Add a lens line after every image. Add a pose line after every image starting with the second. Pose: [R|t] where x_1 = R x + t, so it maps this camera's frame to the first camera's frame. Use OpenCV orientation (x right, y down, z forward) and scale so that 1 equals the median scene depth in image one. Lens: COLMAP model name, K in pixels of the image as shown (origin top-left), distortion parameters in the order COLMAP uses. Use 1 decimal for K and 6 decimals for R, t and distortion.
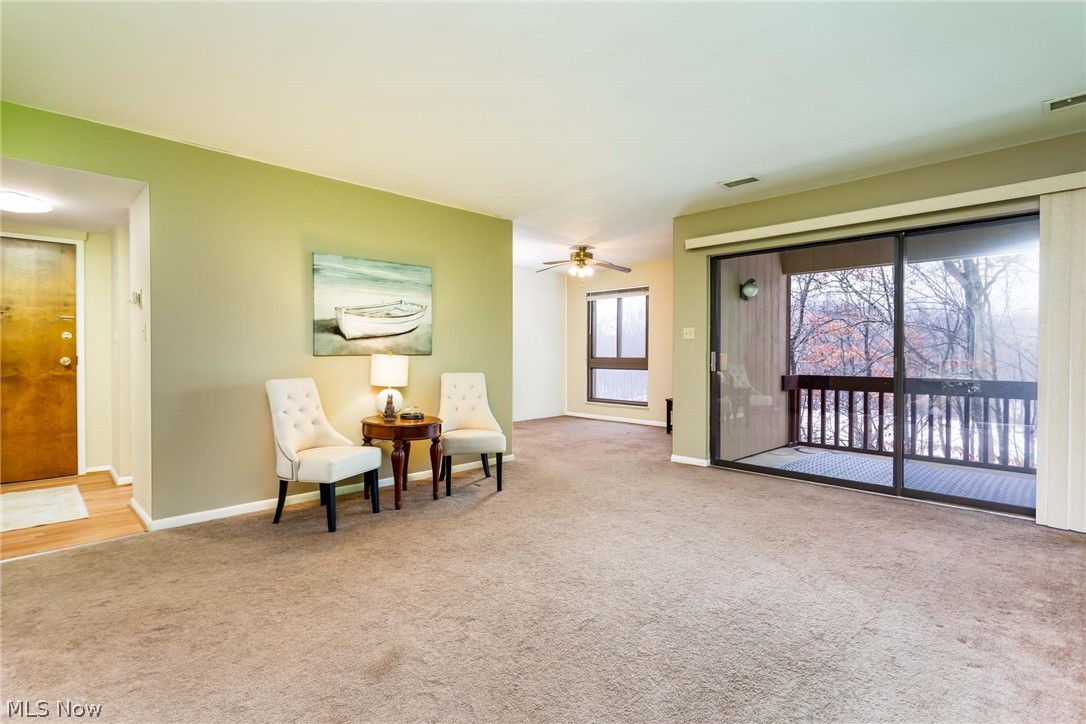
lens RADIAL K [[515.1, 0, 539.1], [0, 515.1, 356.6], [0, 0, 1]] dist [-0.001281, -0.000365]
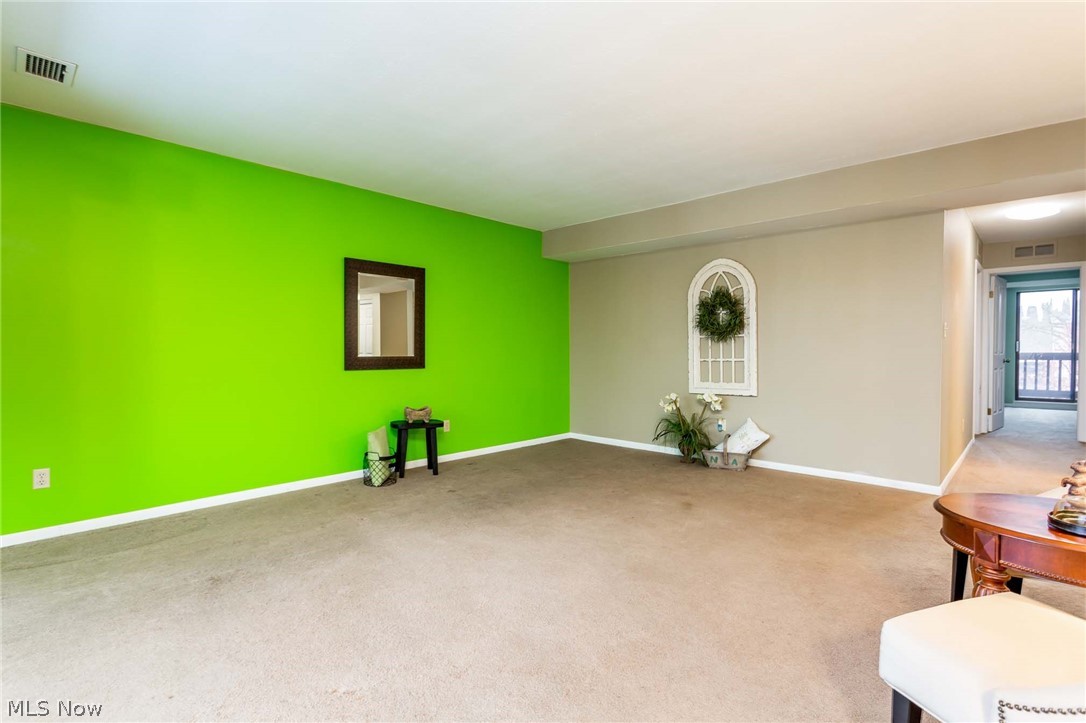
lens RADIAL K [[520.7, 0, 527.4], [0, 520.7, 357.2], [0, 0, 1]] dist [-0.000121, 0.000671]
pose [[-0.999839, 0.000335, -0.017930, 0.145248], [-0.000130, 0.999663, 0.025978, -0.012334], [0.017933, 0.025976, -0.999502, 1.218530]]
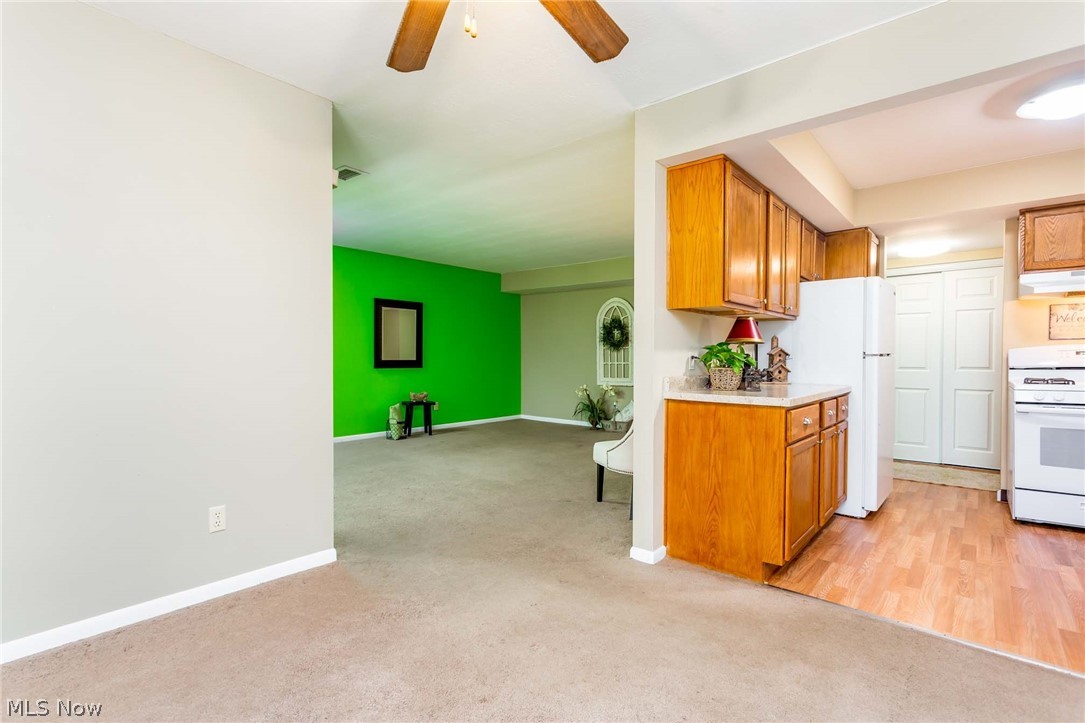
lens RADIAL K [[527.1, 0, 527.2], [0, 527.1, 364.9], [0, 0, 1]] dist [0.001574, 0.000098]
pose [[-0.997557, -0.002759, -0.069798, 0.123516], [-0.004637, 0.999631, 0.026764, -0.017255], [0.069699, 0.027023, -0.997202, 1.839905]]
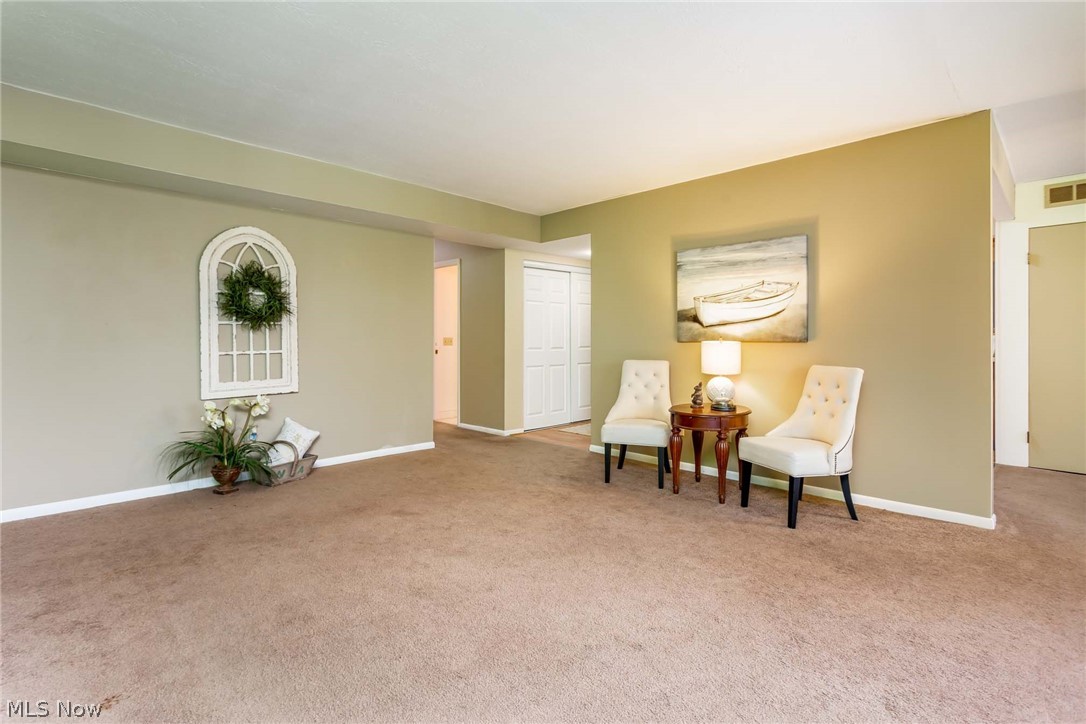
lens RADIAL K [[515.2, 0, 543.5], [0, 515.2, 343.6], [0, 0, 1]] dist [-0.011136, 0.000090]
pose [[0.006732, 0.007028, -0.999953, 0.605872], [-0.008229, 0.999942, 0.006973, -0.003242], [0.999943, 0.008182, 0.006790, 0.597670]]
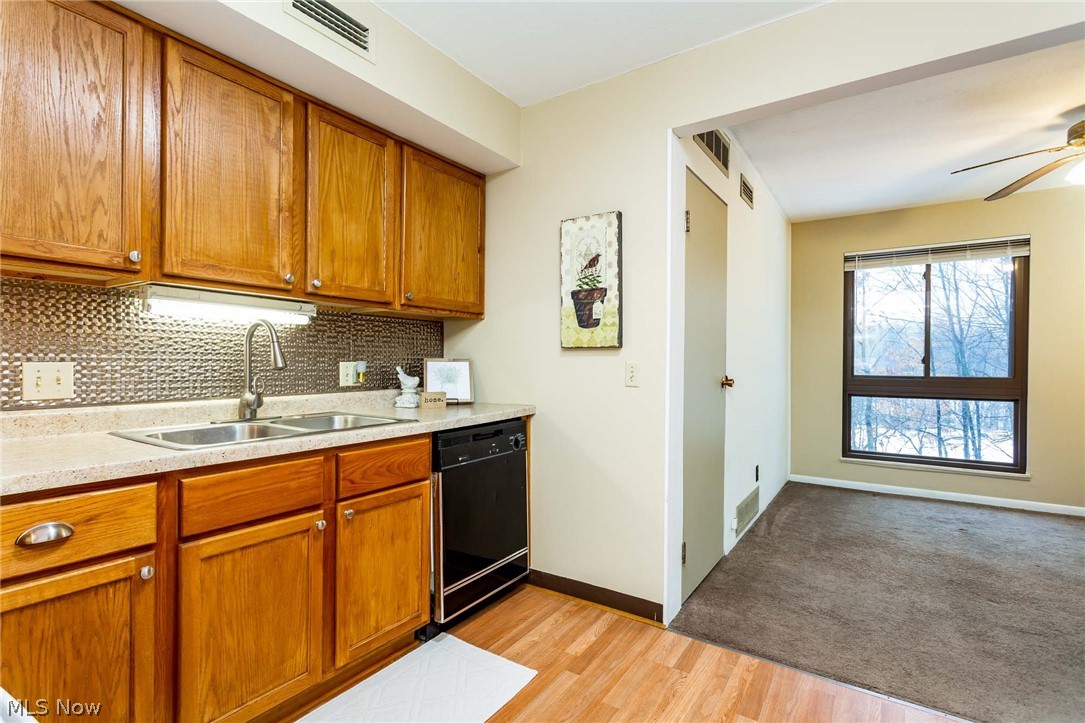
lens RADIAL K [[503.5, 0, 540.2], [0, 503.5, 365.7], [0, 0, 1]] dist [0.000930, 0.000404]
pose [[0.983383, -0.003585, 0.181506, -0.625520], [0.004054, 0.999989, -0.002215, -0.018083], [-0.181496, 0.002914, 0.983387, 1.059939]]
